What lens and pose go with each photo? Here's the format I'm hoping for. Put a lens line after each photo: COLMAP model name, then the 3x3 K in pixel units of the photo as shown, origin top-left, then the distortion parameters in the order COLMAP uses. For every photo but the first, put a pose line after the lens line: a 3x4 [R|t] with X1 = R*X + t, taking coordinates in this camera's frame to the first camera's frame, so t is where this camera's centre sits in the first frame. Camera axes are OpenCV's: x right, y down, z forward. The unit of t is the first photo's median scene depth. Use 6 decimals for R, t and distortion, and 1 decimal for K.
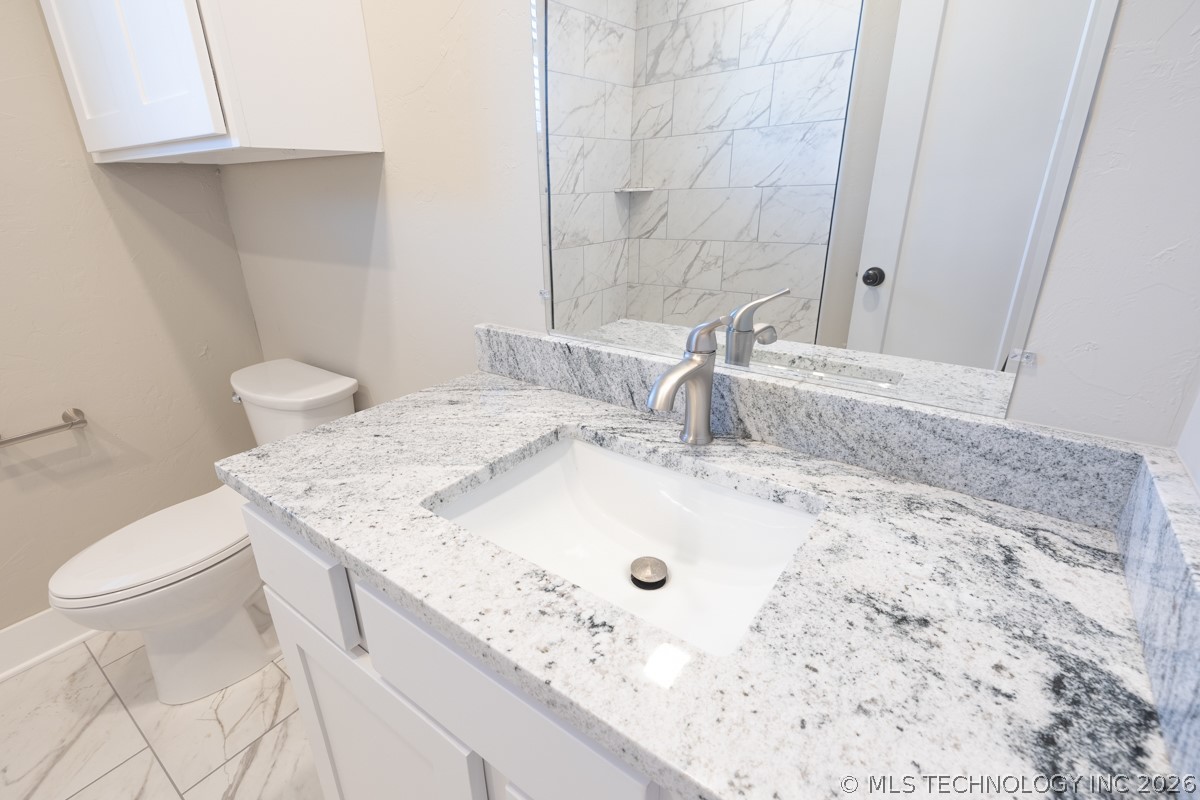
lens RADIAL K [[531.6, 0, 599.9], [0, 531.6, 403.3], [0, 0, 1]] dist [0.005777, -0.000950]
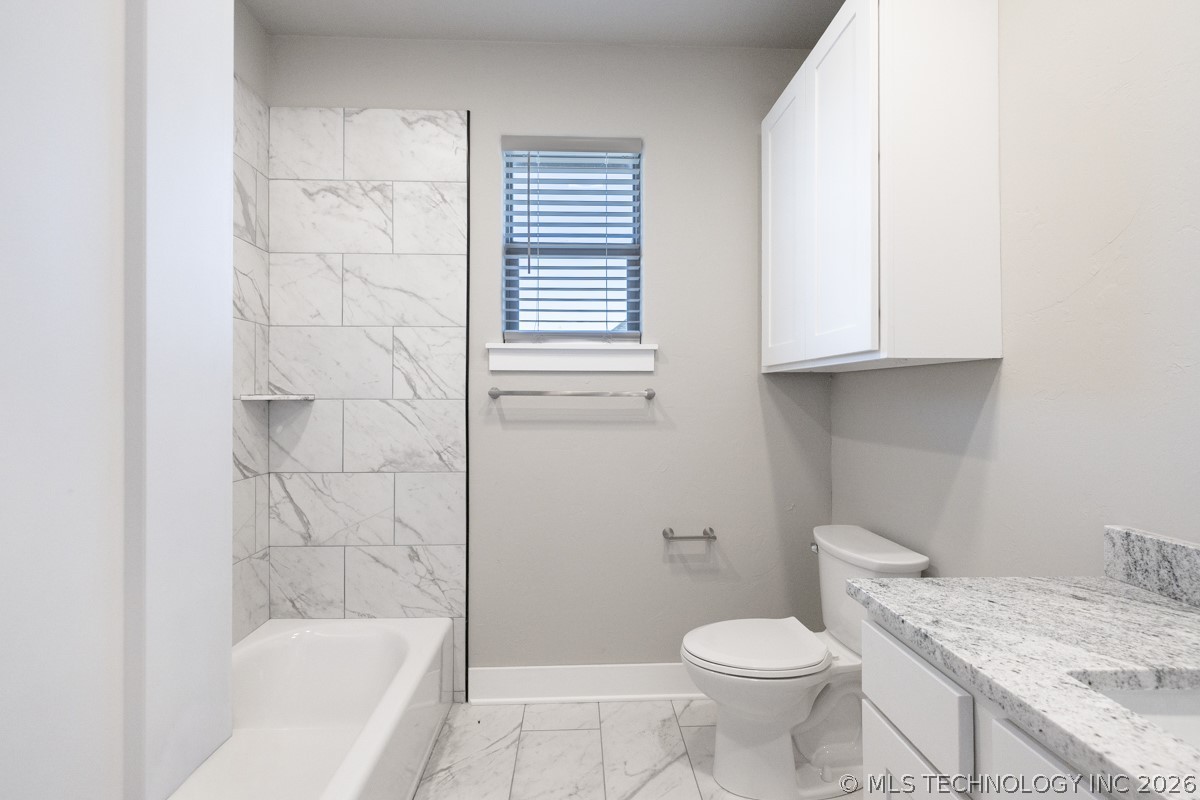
lens RADIAL K [[531.6, 0, 592.2], [0, 531.6, 396.1], [0, 0, 1]] dist [0.005777, -0.000950]
pose [[0.625305, 0.016041, -0.780216, -0.079191], [-0.306600, 0.924443, -0.226719, 0.134552], [0.717628, 0.380982, 0.582977, -0.268175]]
